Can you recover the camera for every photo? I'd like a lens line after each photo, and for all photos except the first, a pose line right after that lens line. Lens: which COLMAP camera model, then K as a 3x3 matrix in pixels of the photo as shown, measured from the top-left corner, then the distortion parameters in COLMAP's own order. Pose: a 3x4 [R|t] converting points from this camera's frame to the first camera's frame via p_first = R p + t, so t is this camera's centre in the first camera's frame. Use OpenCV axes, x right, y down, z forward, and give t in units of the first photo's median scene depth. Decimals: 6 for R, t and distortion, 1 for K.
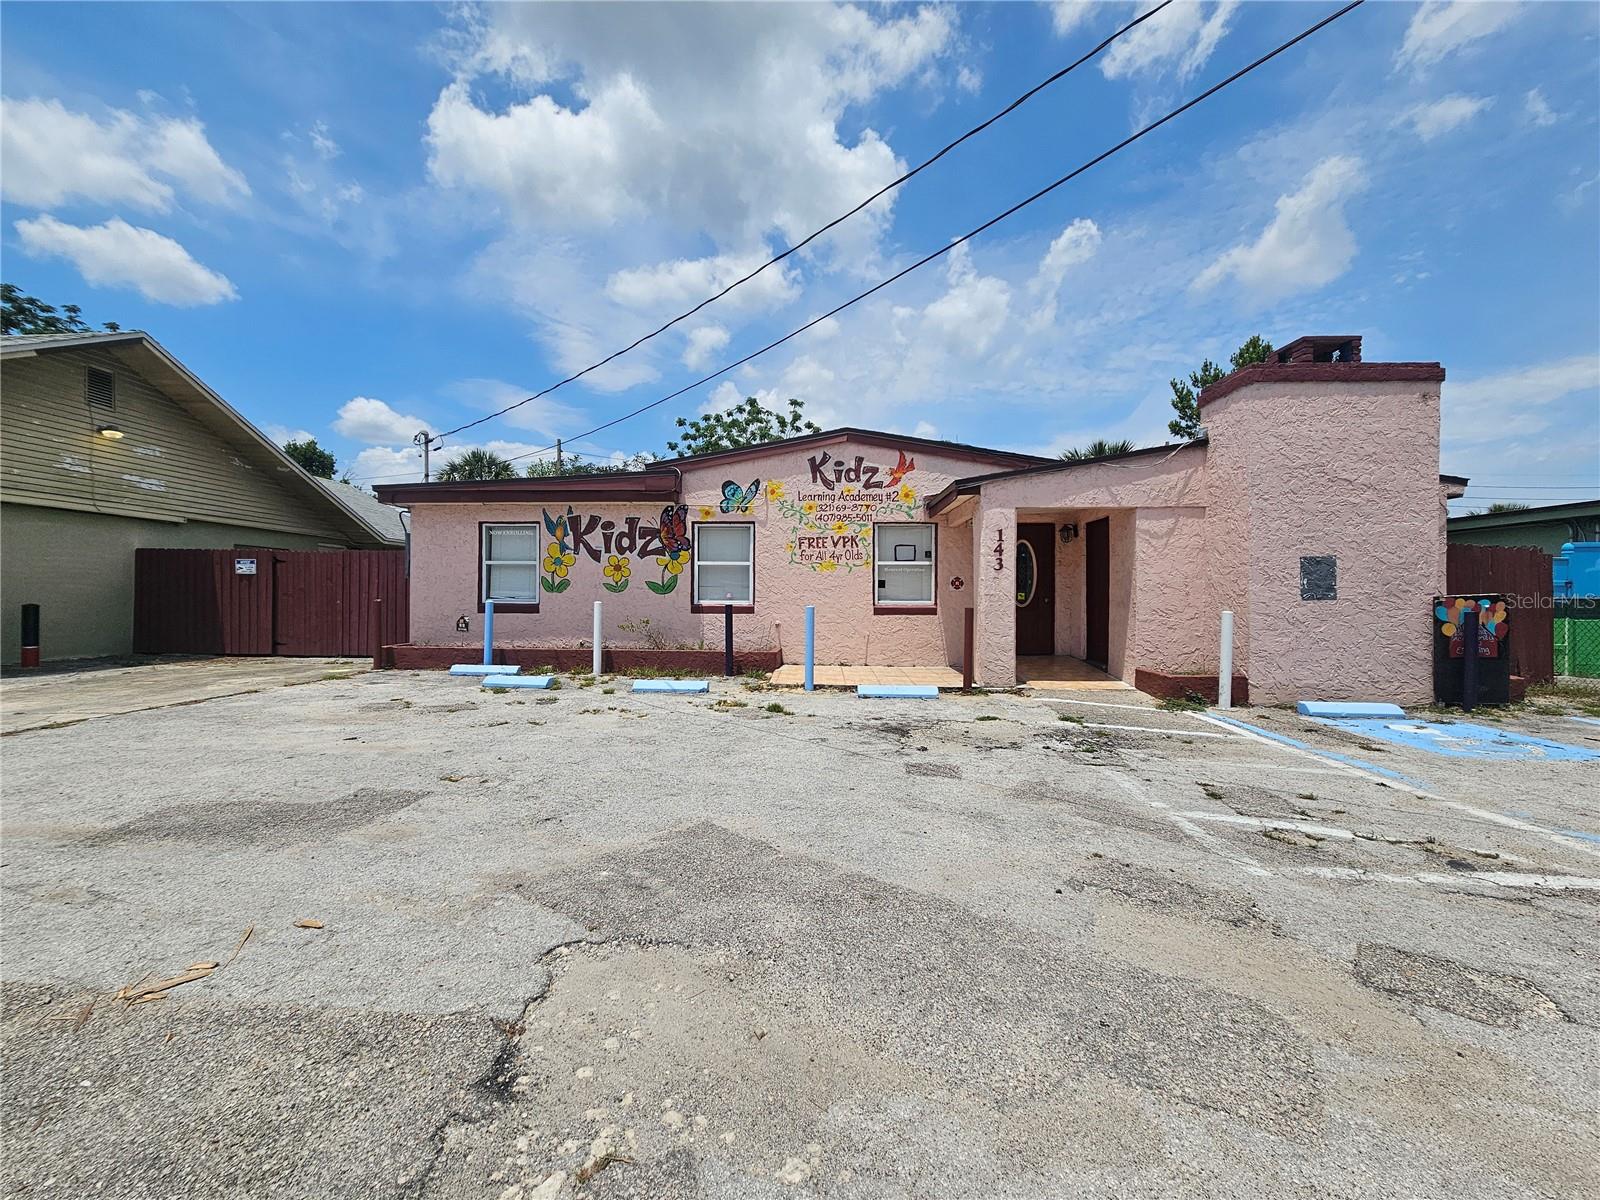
lens RADIAL K [[654.6, 0, 788.8], [0, 654.6, 597.7], [0, 0, 1]] dist [-0.000470, 0.000228]
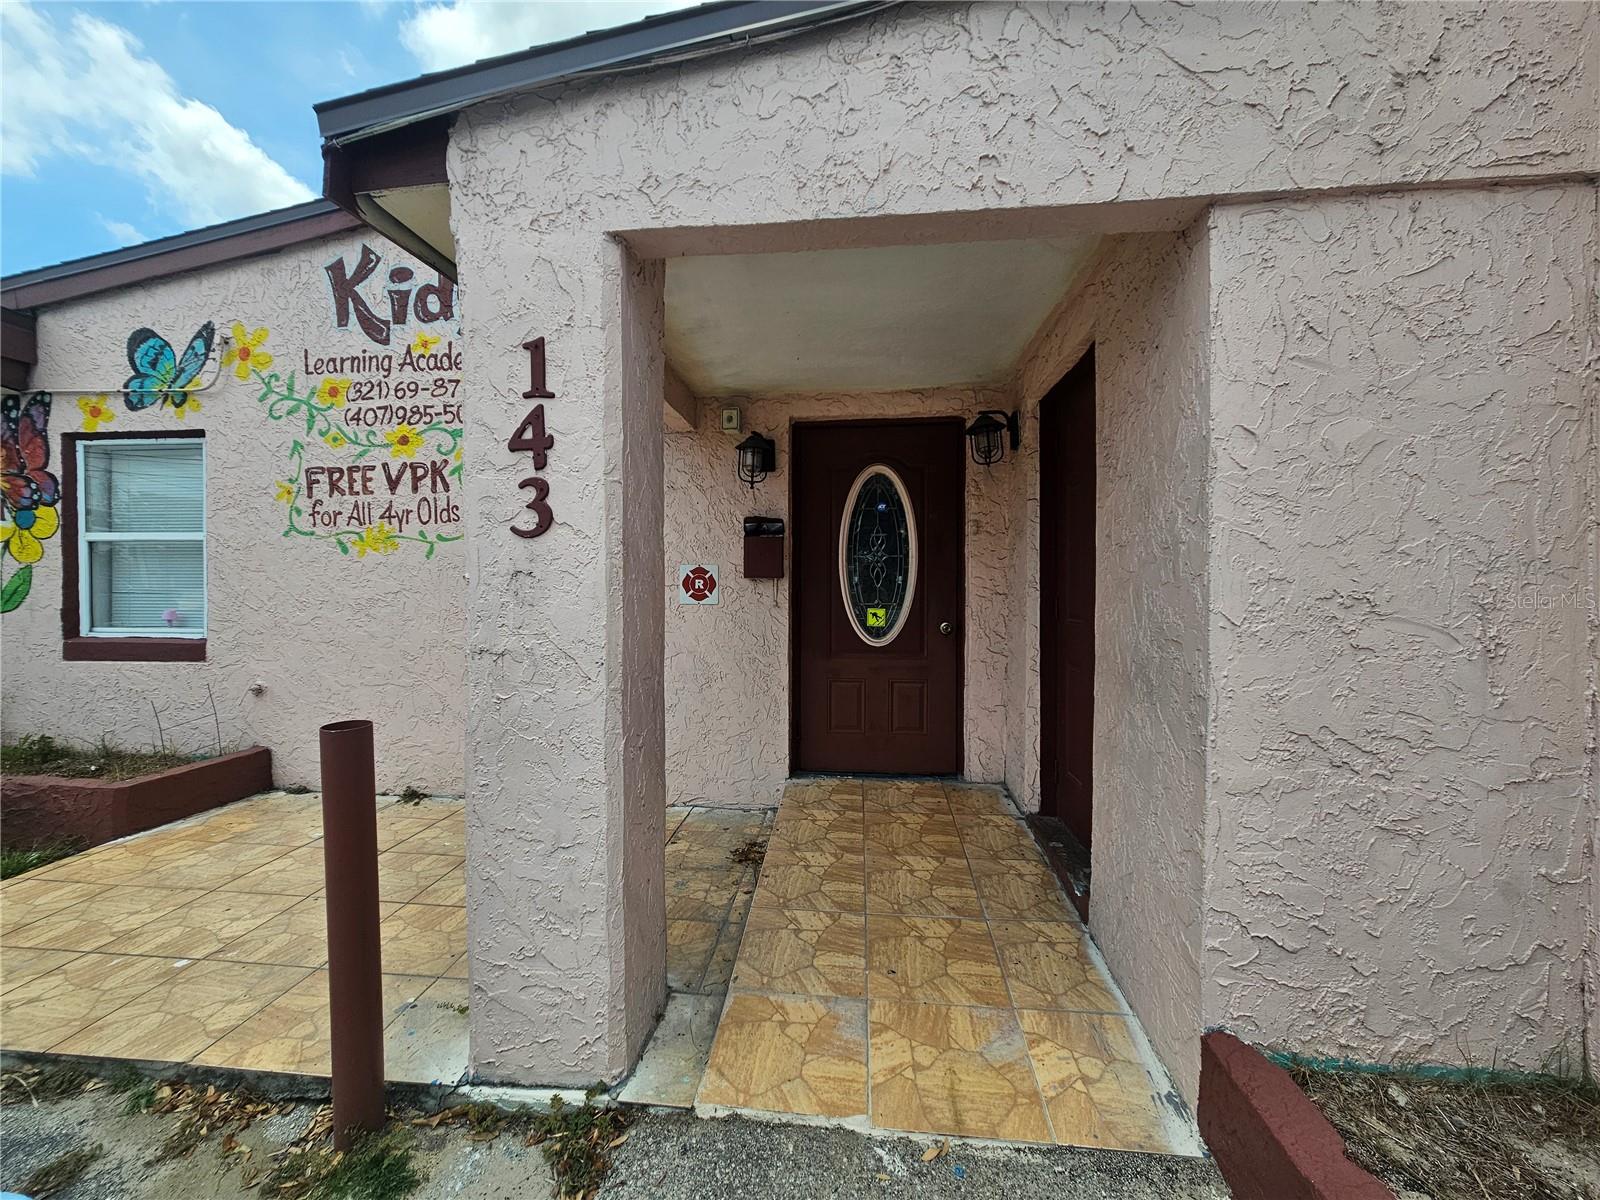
lens RADIAL K [[654.6, 0, 788.8], [0, 654.6, 597.7], [0, 0, 1]] dist [-0.000470, 0.000228]
pose [[0.998397, -0.003164, -0.056517, 0.326887], [0.004105, 0.999855, 0.016551, -0.019884], [0.056456, -0.016756, 0.998264, 0.625899]]
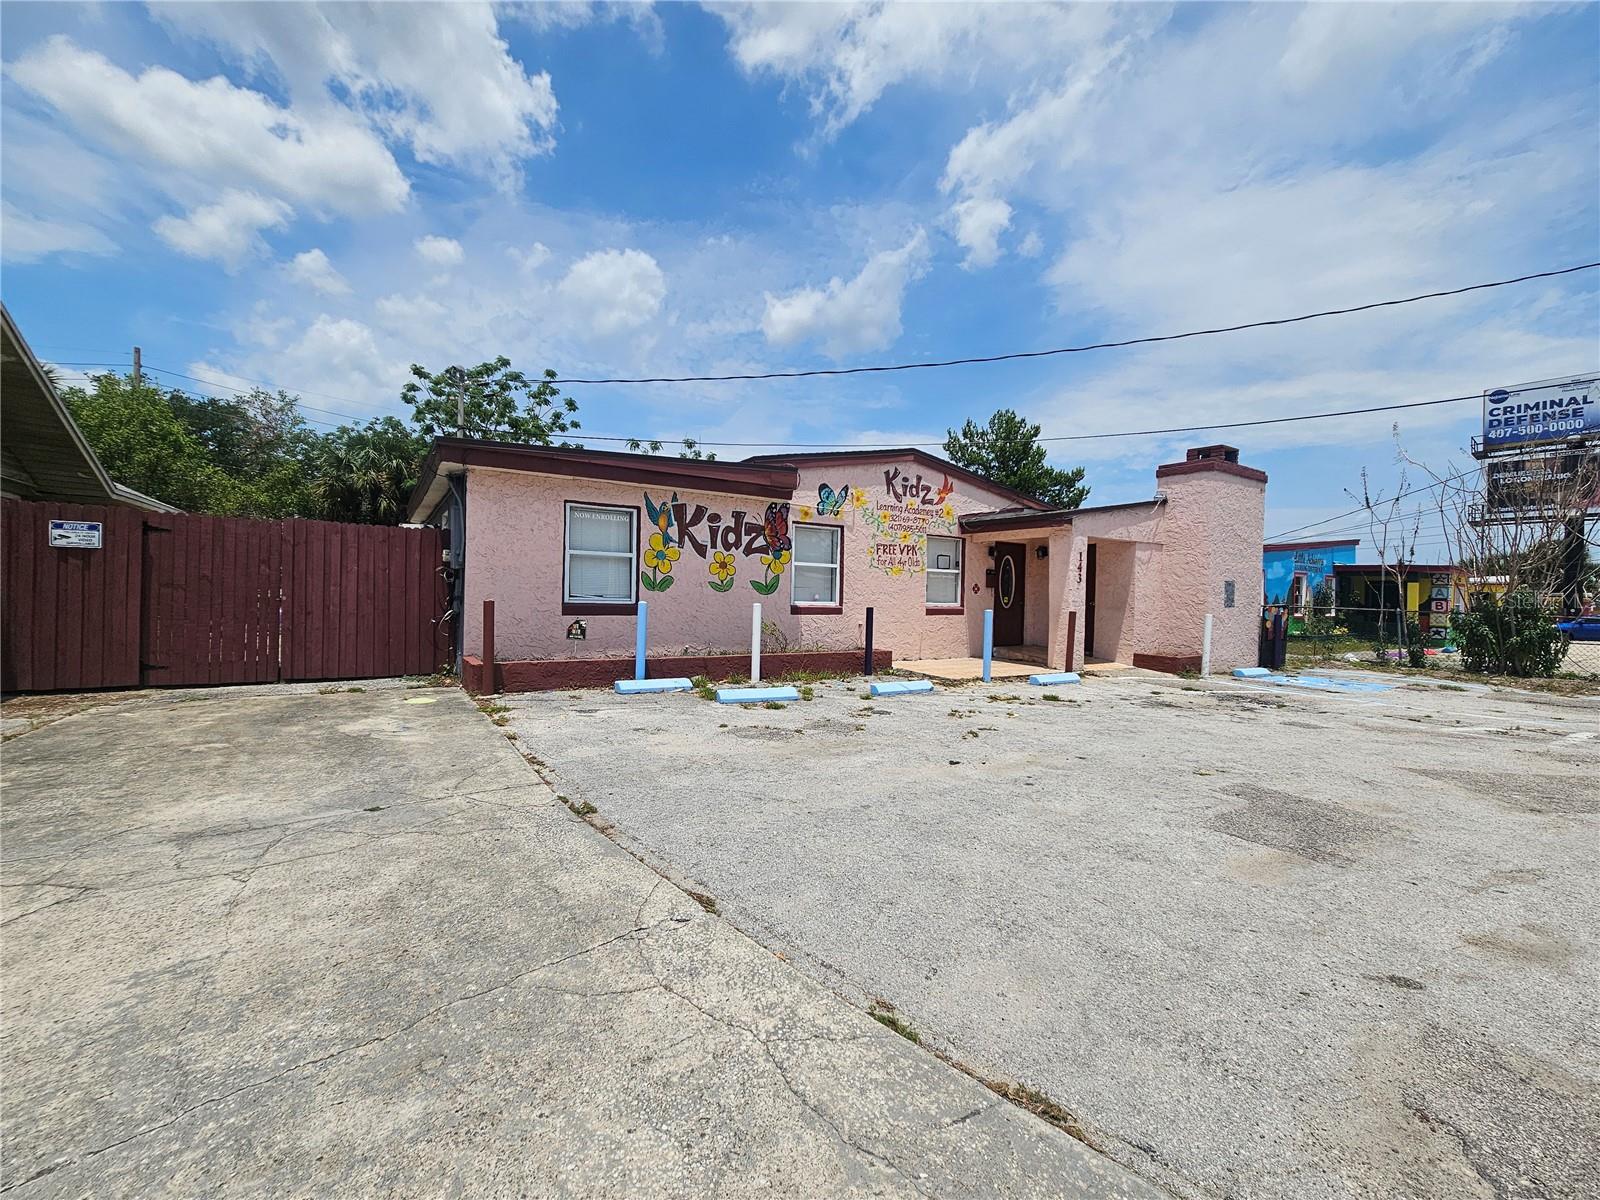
lens RADIAL K [[657.4, 0, 800.0], [0, 657.4, 600.0], [0, 0, 1]] dist [0.001417, -0.000108]
pose [[0.814026, 0.007630, 0.580778, -0.718368], [-0.018751, 0.999738, 0.013147, -0.011100], [-0.580525, -0.021592, 0.813956, 0.189969]]
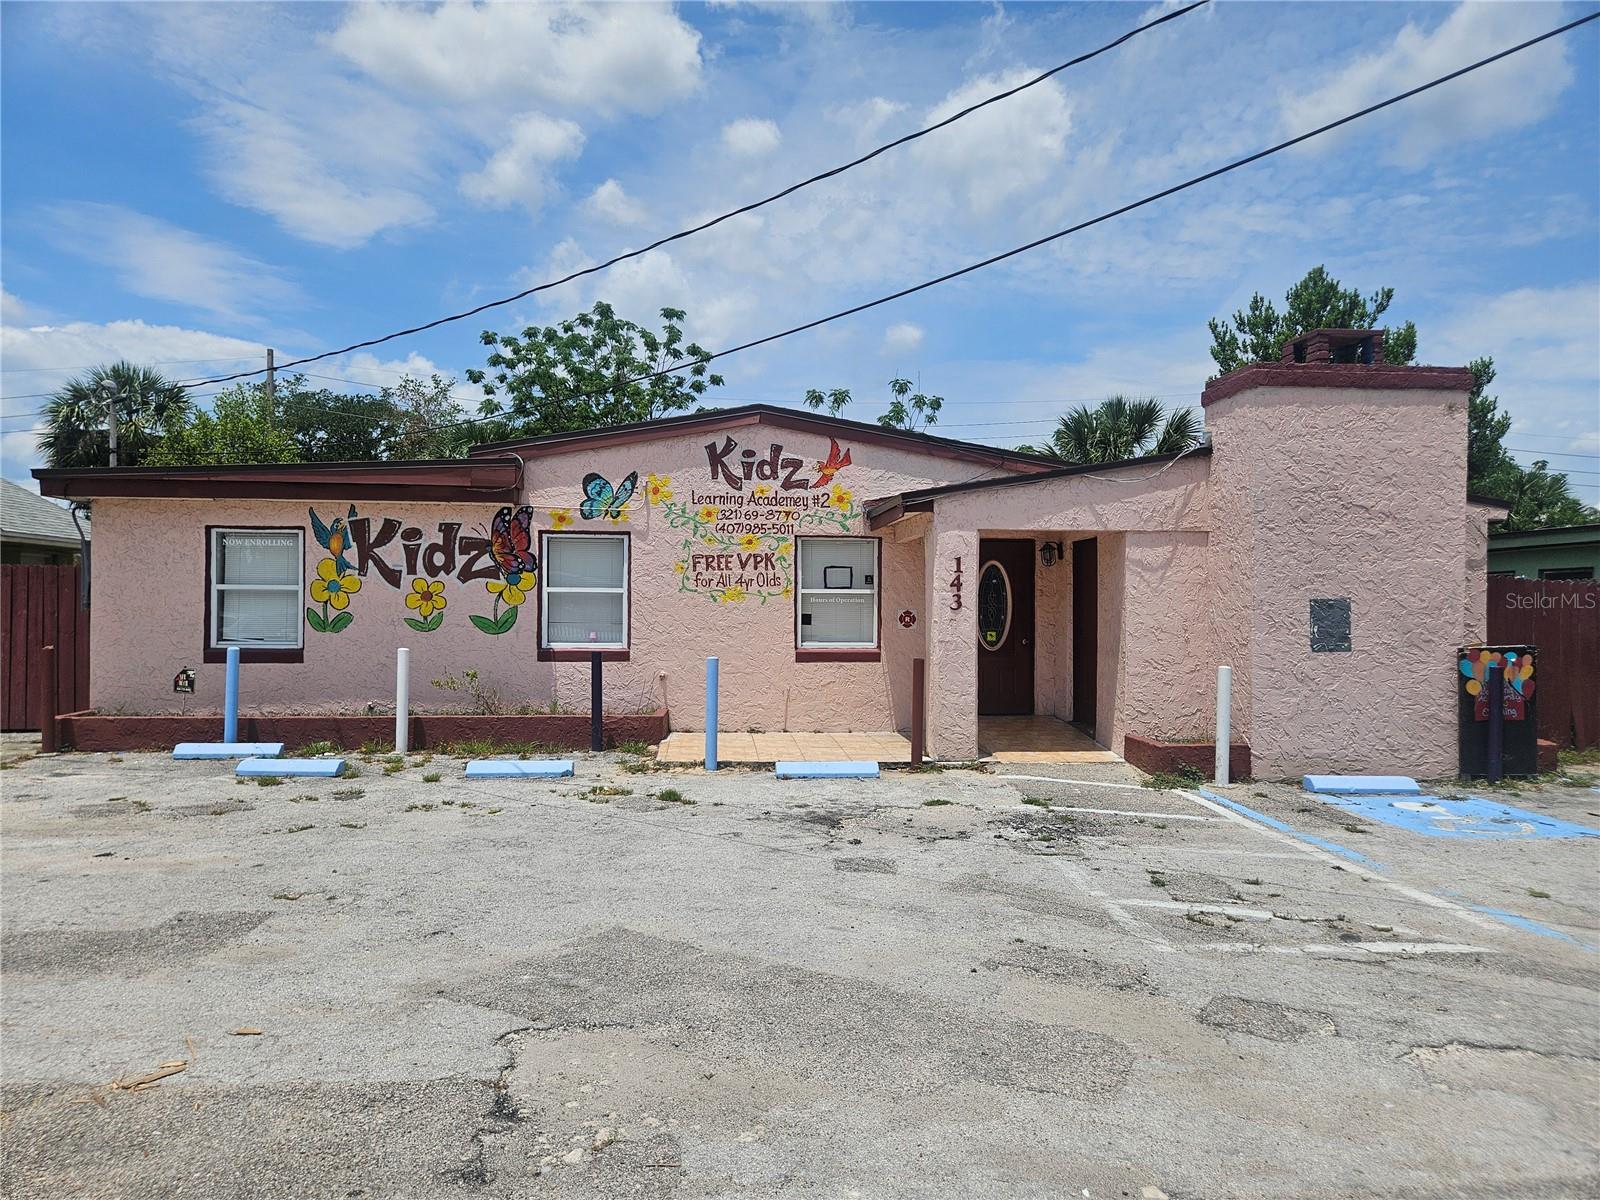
lens RADIAL K [[1065.3, 0, 806.2], [0, 1065.3, 604.2], [0, 0, 1]] dist [0.080058, -0.064496]
pose [[0.990011, 0.002361, 0.140967, -0.026299], [-0.002071, 0.999995, -0.002204, -0.035743], [-0.140972, 0.001891, 0.990012, -0.177383]]
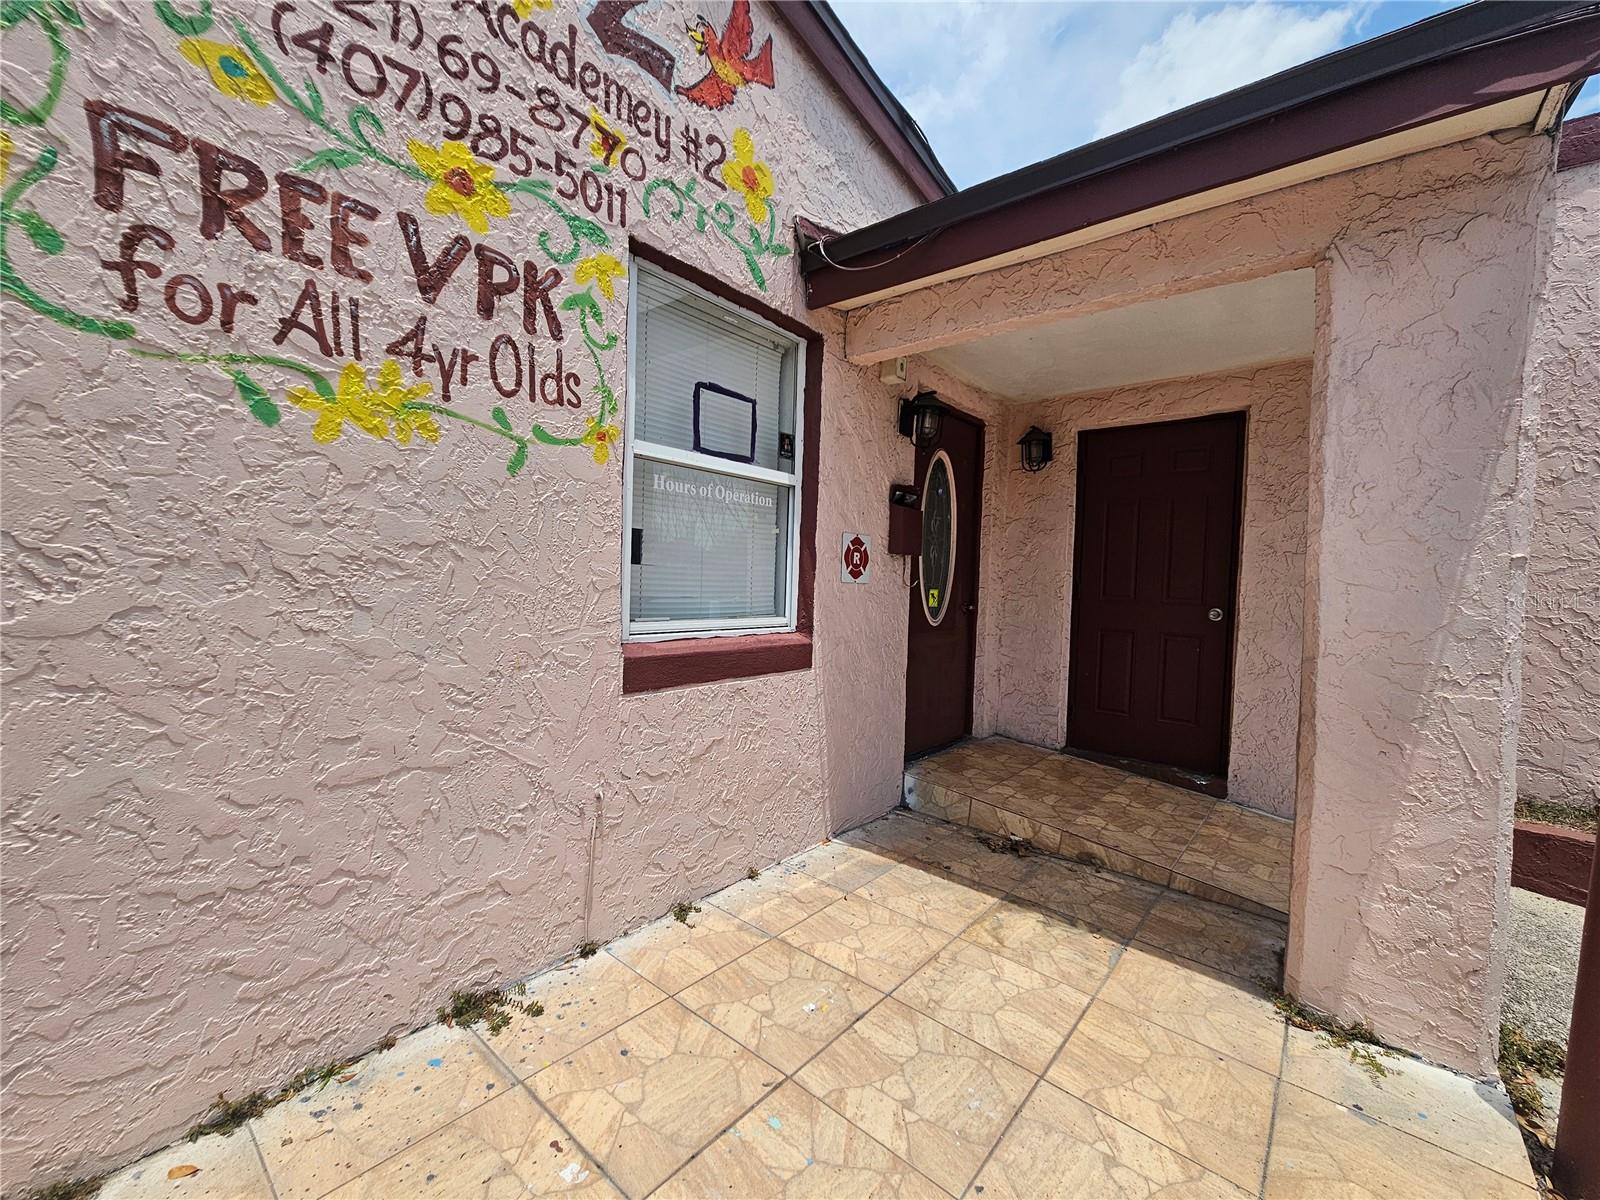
lens RADIAL K [[654.6, 0, 788.8], [0, 654.6, 597.7], [0, 0, 1]] dist [-0.000470, 0.000228]
pose [[0.614989, -0.007124, 0.788504, -0.000531], [-0.032092, 0.998905, 0.034054, -0.012773], [-0.787883, -0.046247, 0.614086, 0.832469]]
